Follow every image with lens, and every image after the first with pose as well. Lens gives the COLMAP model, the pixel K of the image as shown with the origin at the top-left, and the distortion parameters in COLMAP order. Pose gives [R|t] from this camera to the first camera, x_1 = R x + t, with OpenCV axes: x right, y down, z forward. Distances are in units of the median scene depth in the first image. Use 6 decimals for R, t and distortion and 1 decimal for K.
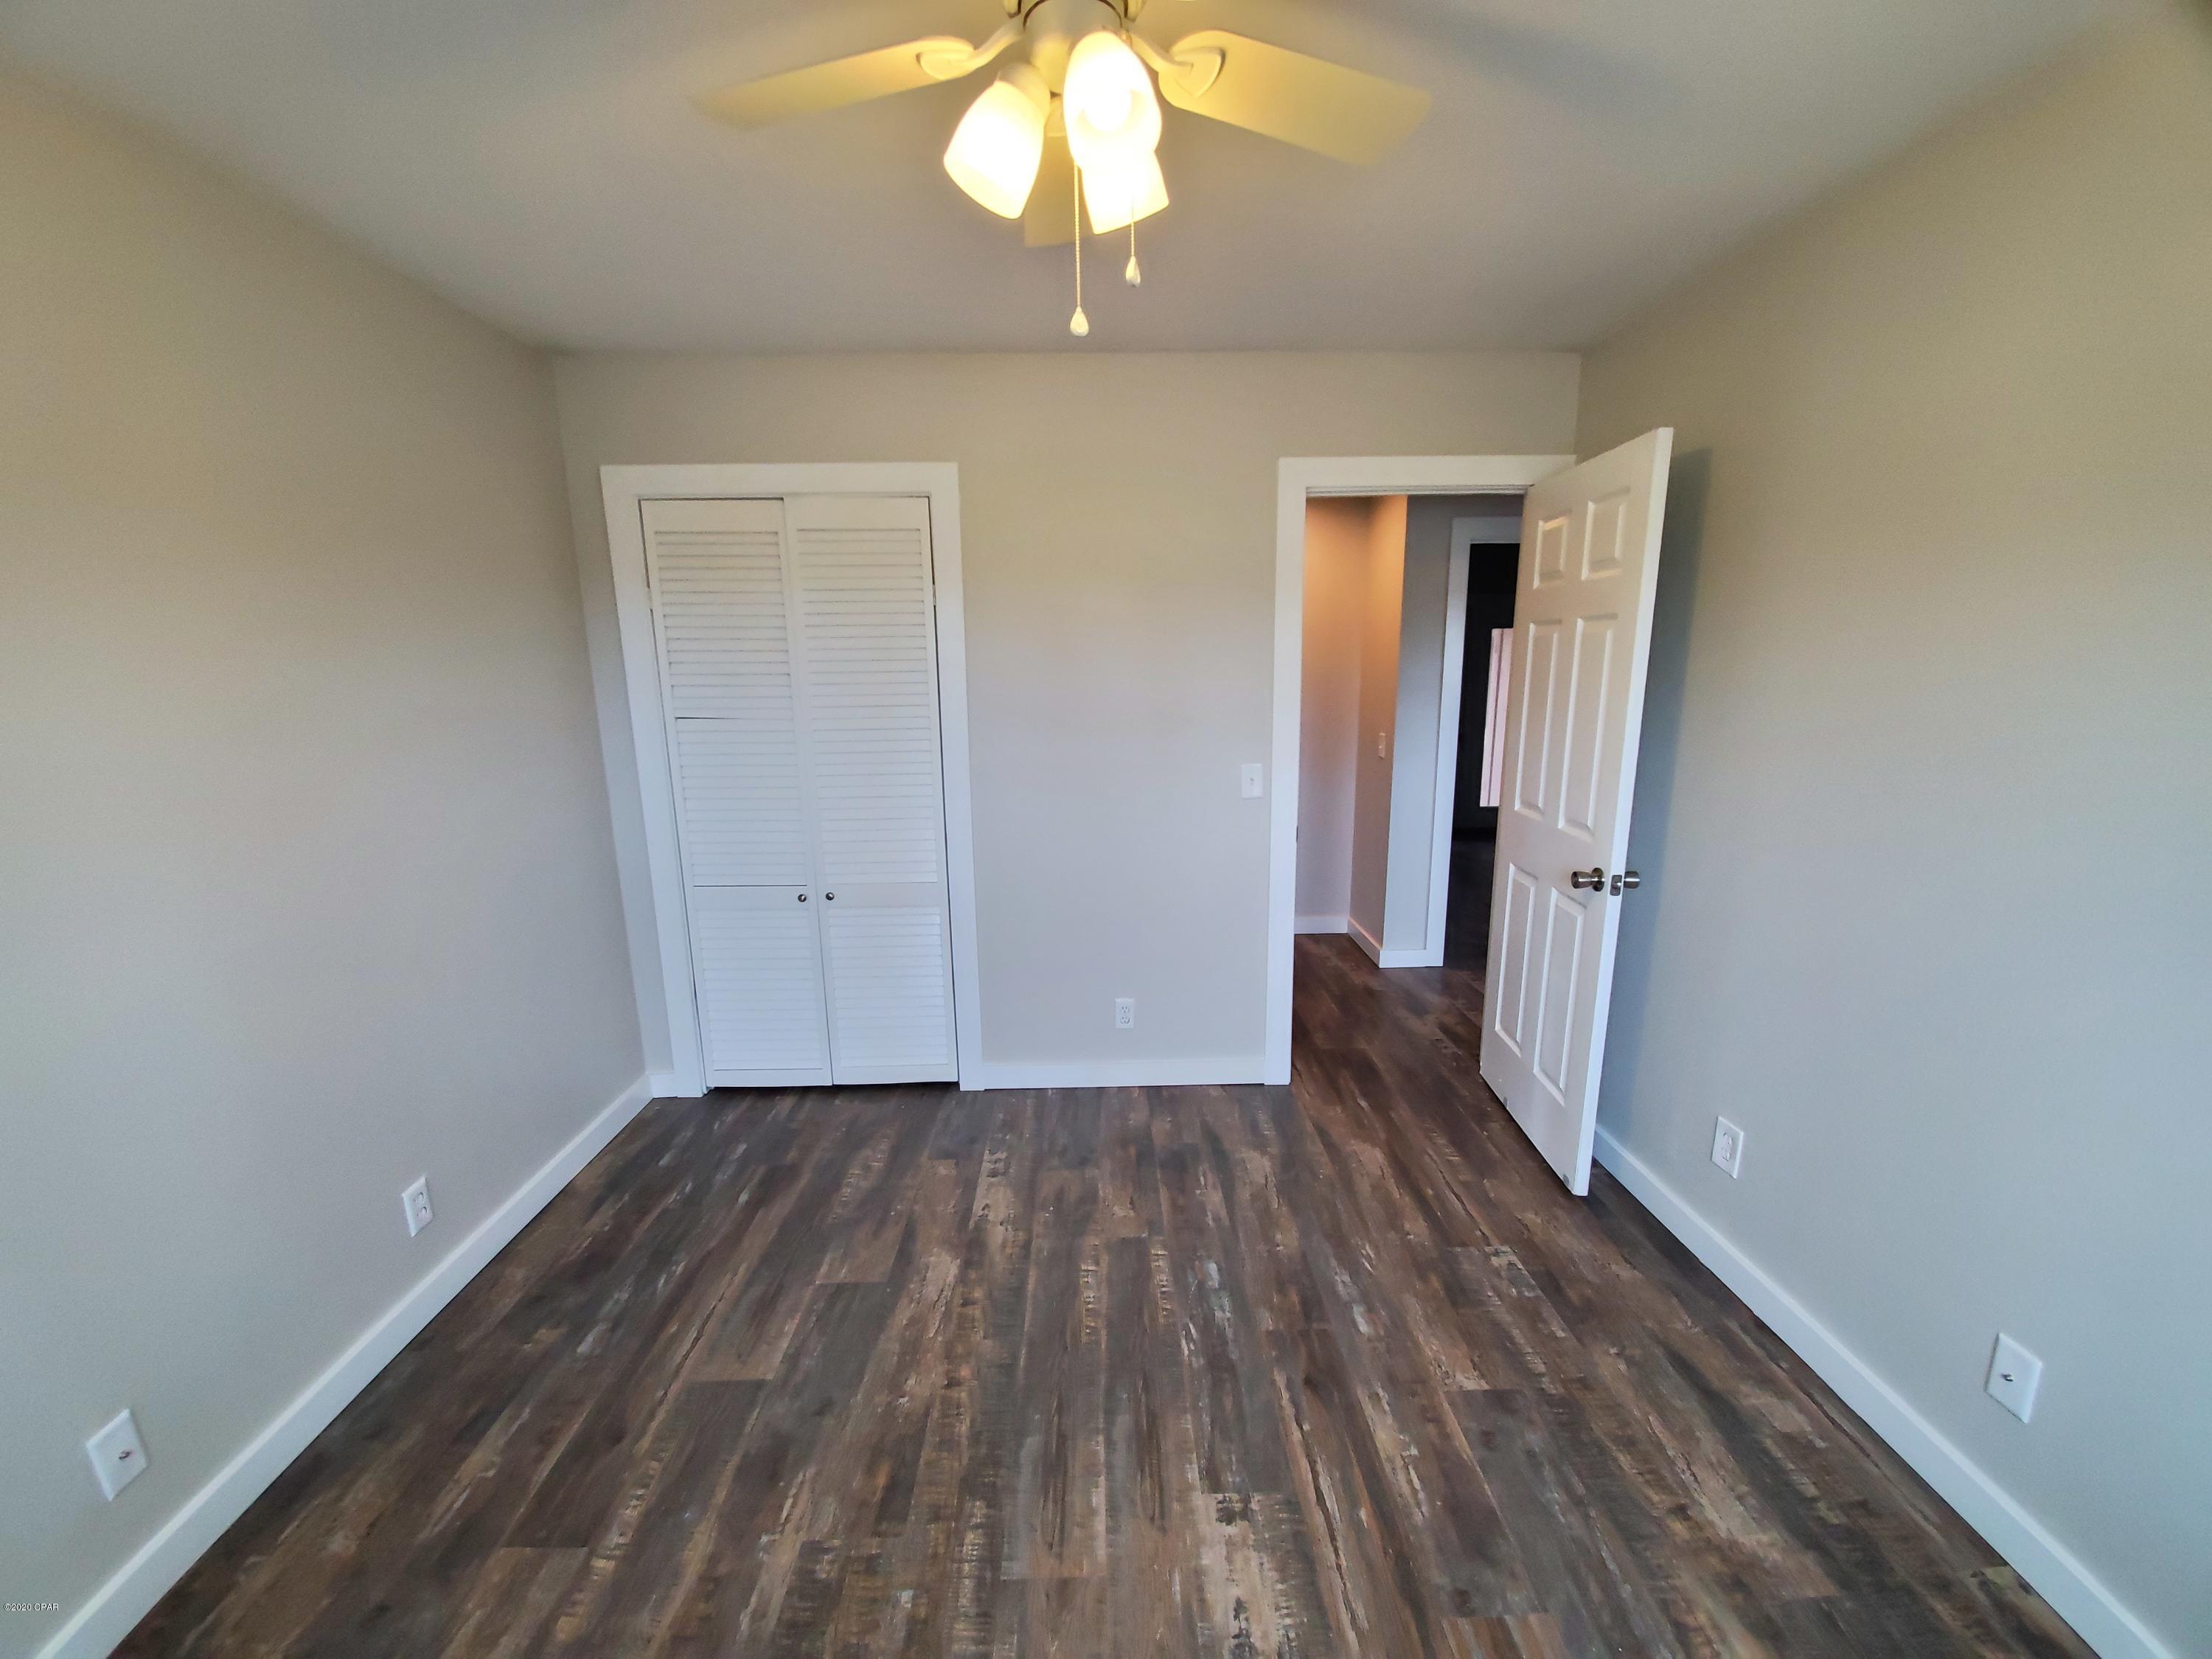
lens RADIAL K [[878.5, 0, 1109.3], [0, 878.5, 843.4], [0, 0, 1]] dist [0.013132, -0.017238]
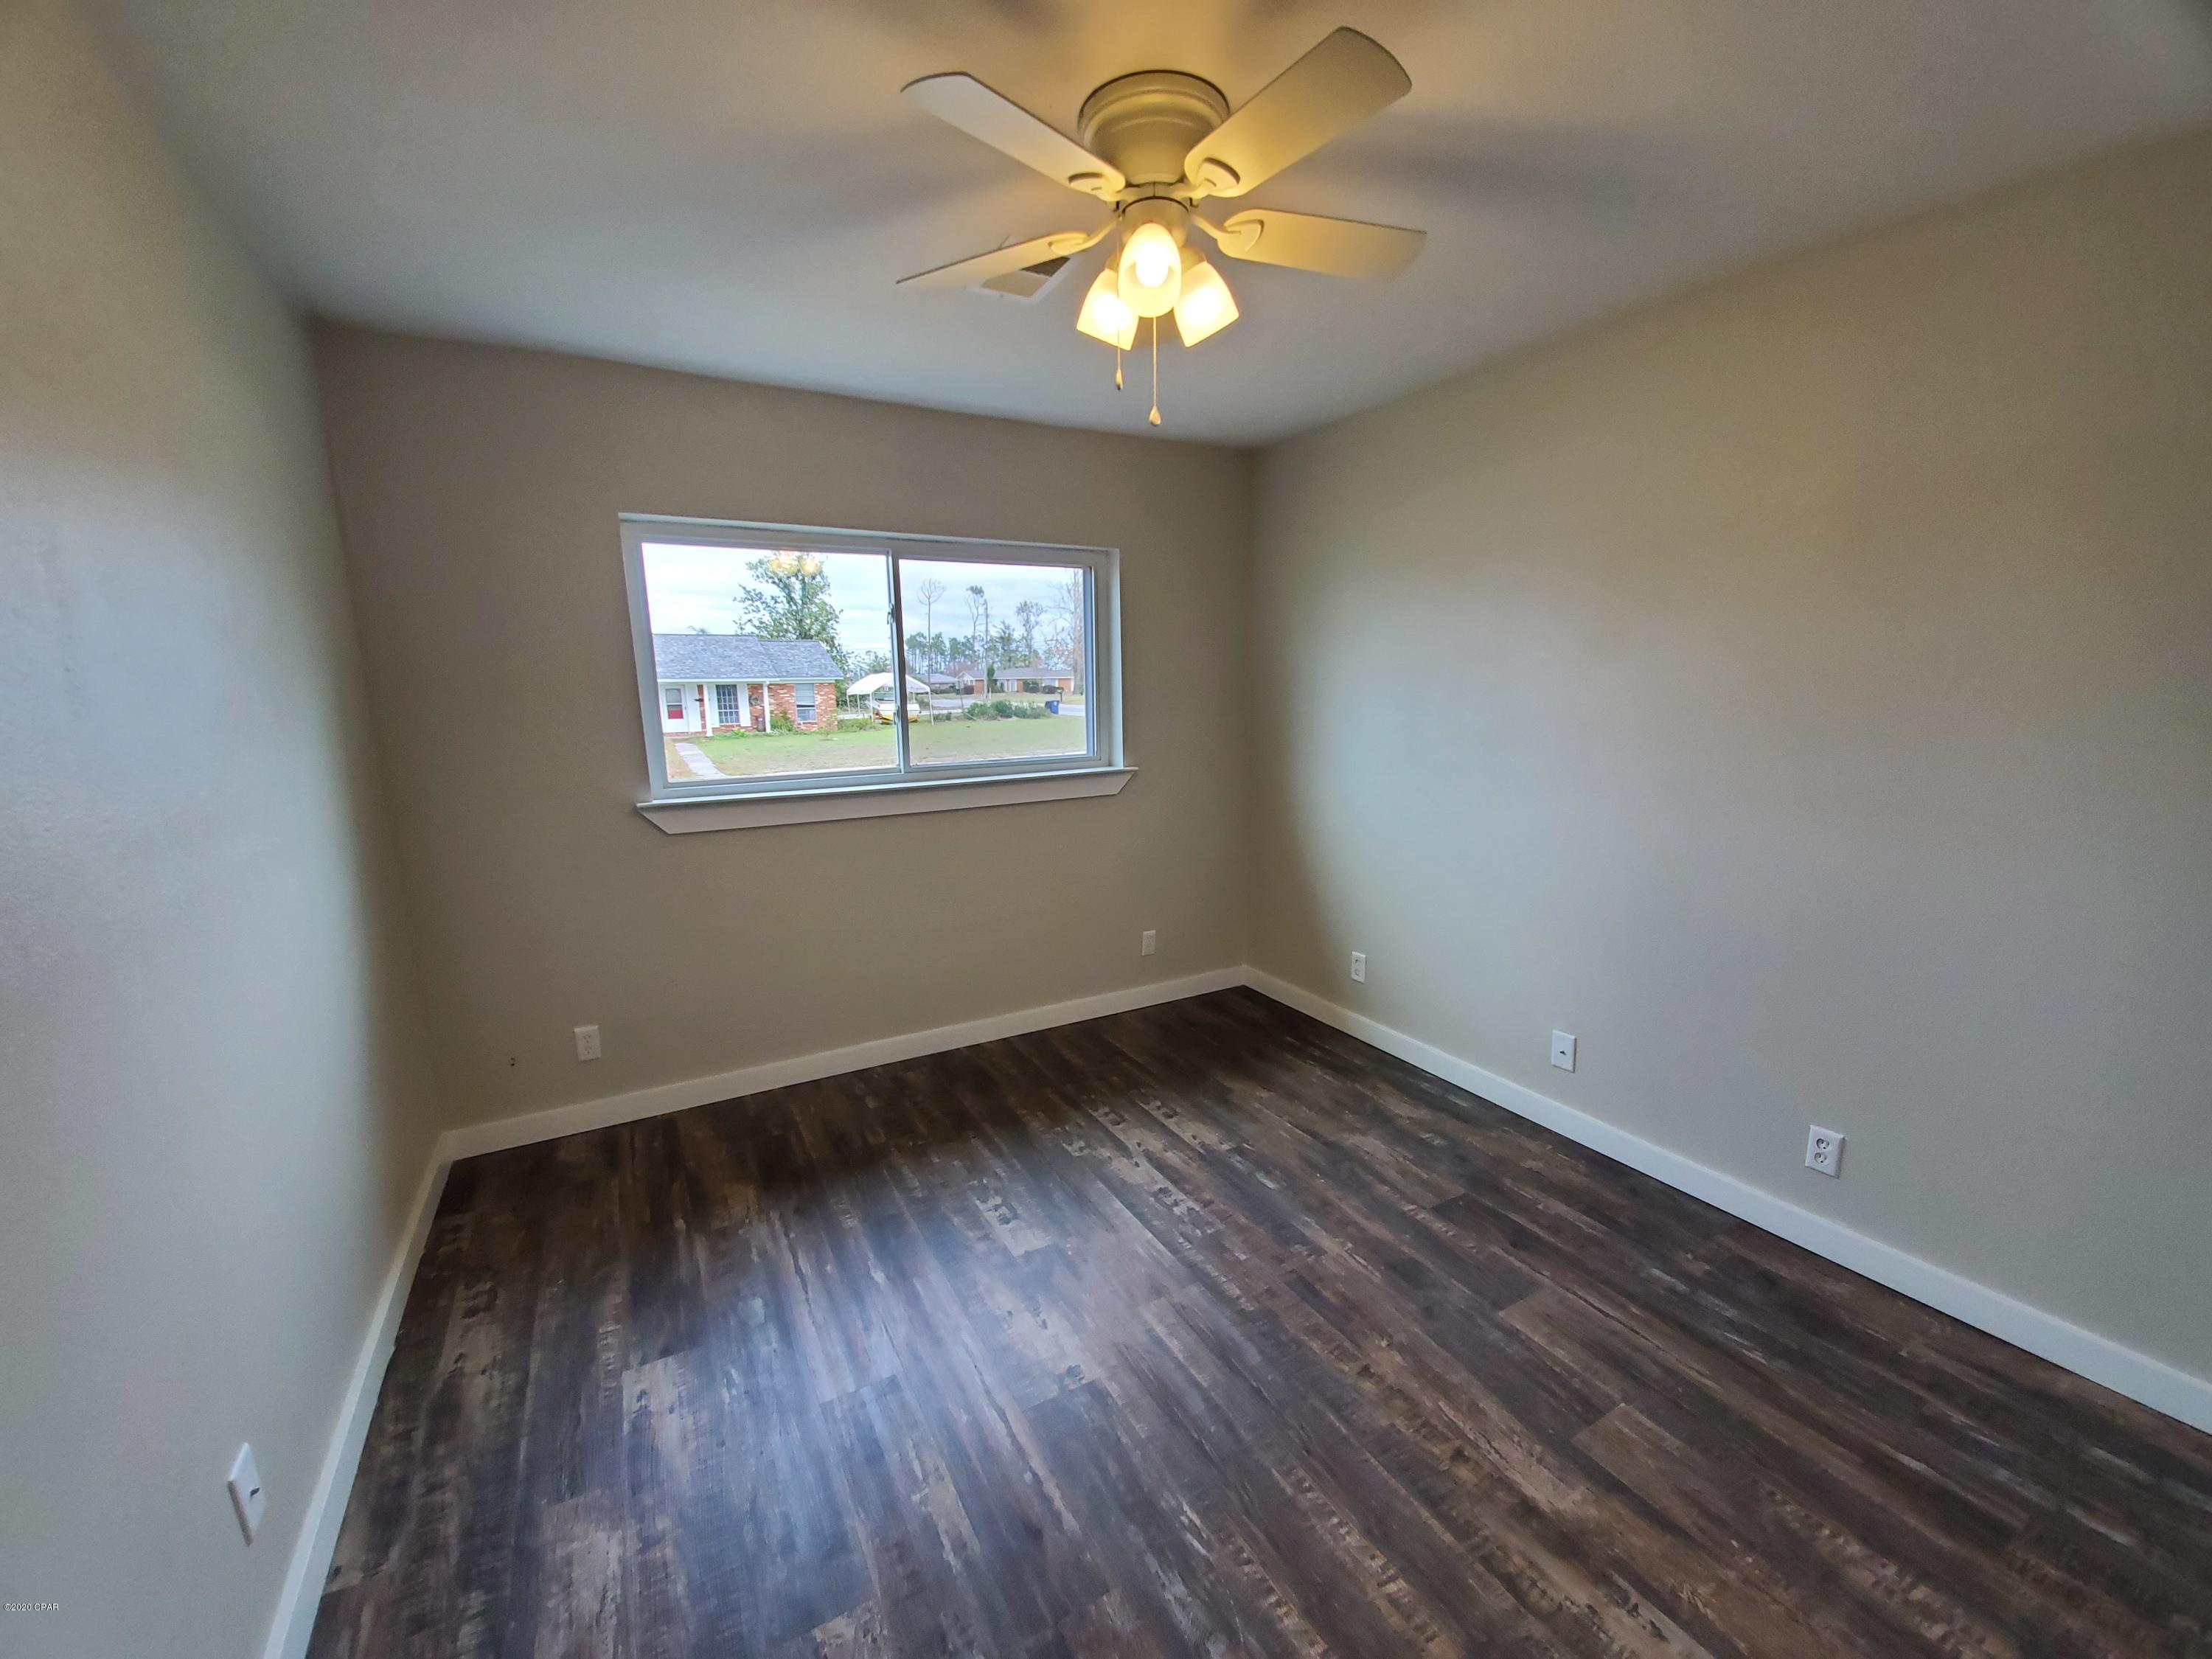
lens RADIAL K [[878.5, 0, 1109.3], [0, 878.5, 843.4], [0, 0, 1]] dist [0.013132, -0.017238]
pose [[-0.884596, 0.110514, -0.453075, 0.467721], [-0.066675, 0.931566, 0.357407, -0.284991], [0.461568, 0.346369, -0.816690, 1.479084]]
